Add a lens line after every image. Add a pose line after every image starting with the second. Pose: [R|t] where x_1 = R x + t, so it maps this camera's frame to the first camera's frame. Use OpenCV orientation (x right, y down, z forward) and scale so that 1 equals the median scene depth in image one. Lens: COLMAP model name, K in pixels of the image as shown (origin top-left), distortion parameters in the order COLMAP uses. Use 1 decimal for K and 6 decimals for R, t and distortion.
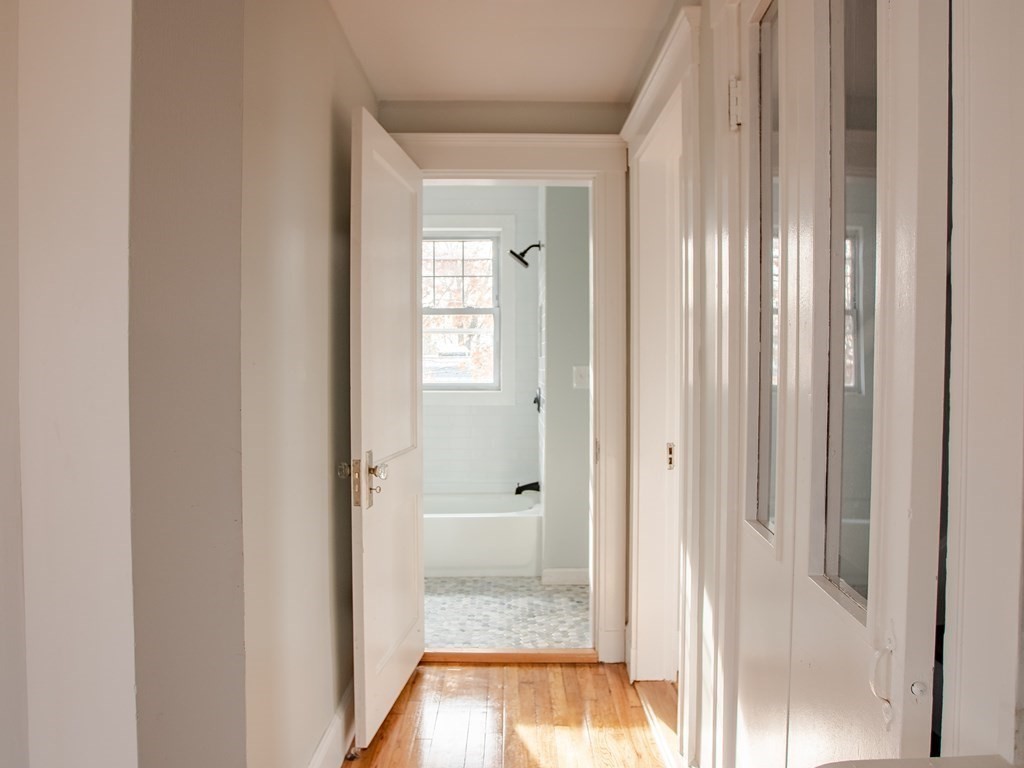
lens RADIAL K [[731.7, 0, 512.0], [0, 731.7, 384.0], [0, 0, 1]] dist [-0.082956, 0.053669]
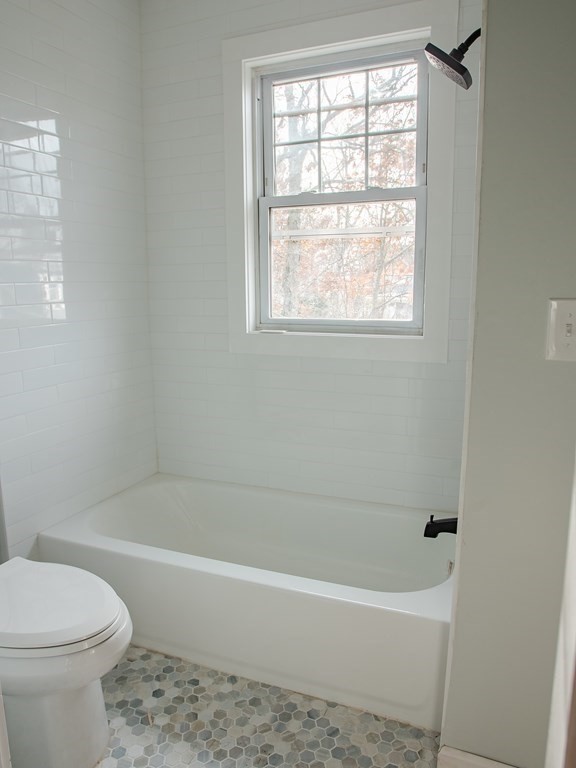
lens RADIAL K [[568.4, 0, 287.3], [0, 568.4, 388.3], [0, 0, 1]] dist [-0.002892, -0.000660]
pose [[0.915703, 0.067619, -0.396125, 0.072808], [-0.001579, 0.986339, 0.164720, -0.026339], [0.401852, -0.150209, 0.903301, 0.601487]]
